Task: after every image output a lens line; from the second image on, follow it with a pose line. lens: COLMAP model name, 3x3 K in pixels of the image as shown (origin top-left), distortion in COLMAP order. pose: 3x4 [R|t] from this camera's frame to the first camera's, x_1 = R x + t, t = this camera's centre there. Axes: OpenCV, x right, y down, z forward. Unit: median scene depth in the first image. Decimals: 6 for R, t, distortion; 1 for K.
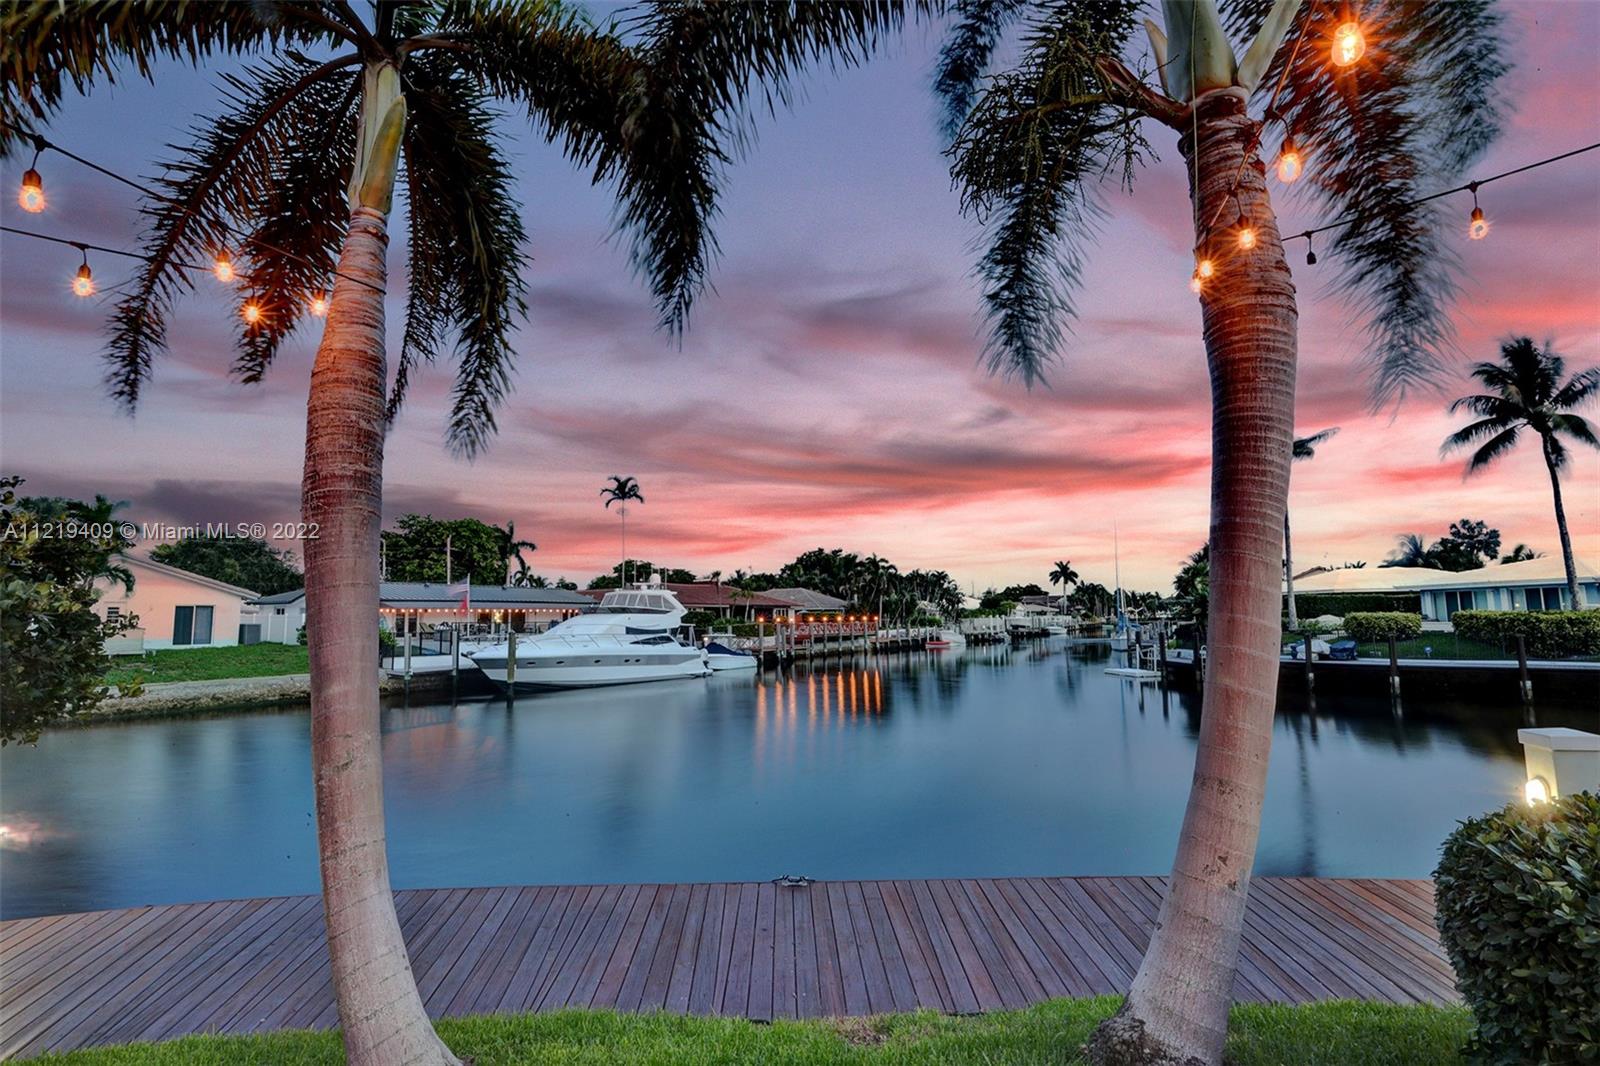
lens RADIAL K [[808.4, 0, 786.4], [0, 808.4, 529.3], [0, 0, 1]] dist [-0.077617, 0.034973]
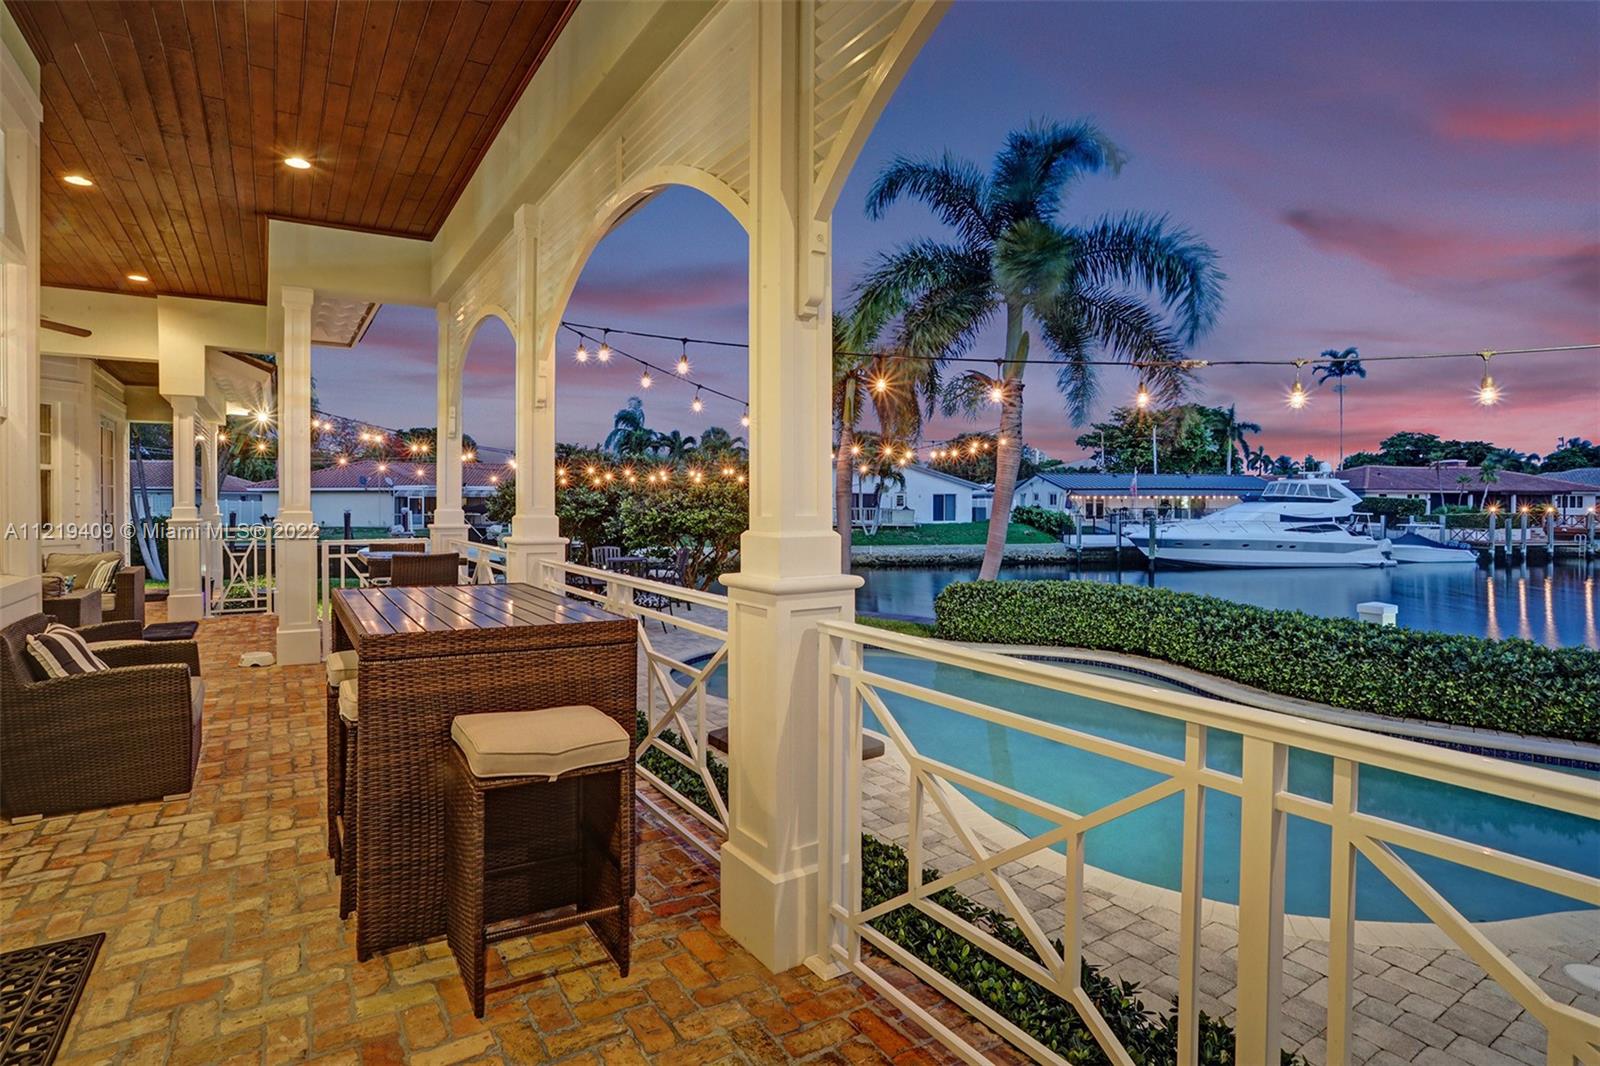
lens RADIAL K [[816.8, 0, 798.0], [0, 816.8, 500.4], [0, 0, 1]] dist [-0.001004, -0.000004]
pose [[0.643795, 0.013435, -0.765080, 0.160143], [0.074901, 0.993938, 0.080481, -0.023492], [0.761524, -0.109119, 0.638886, -0.124929]]
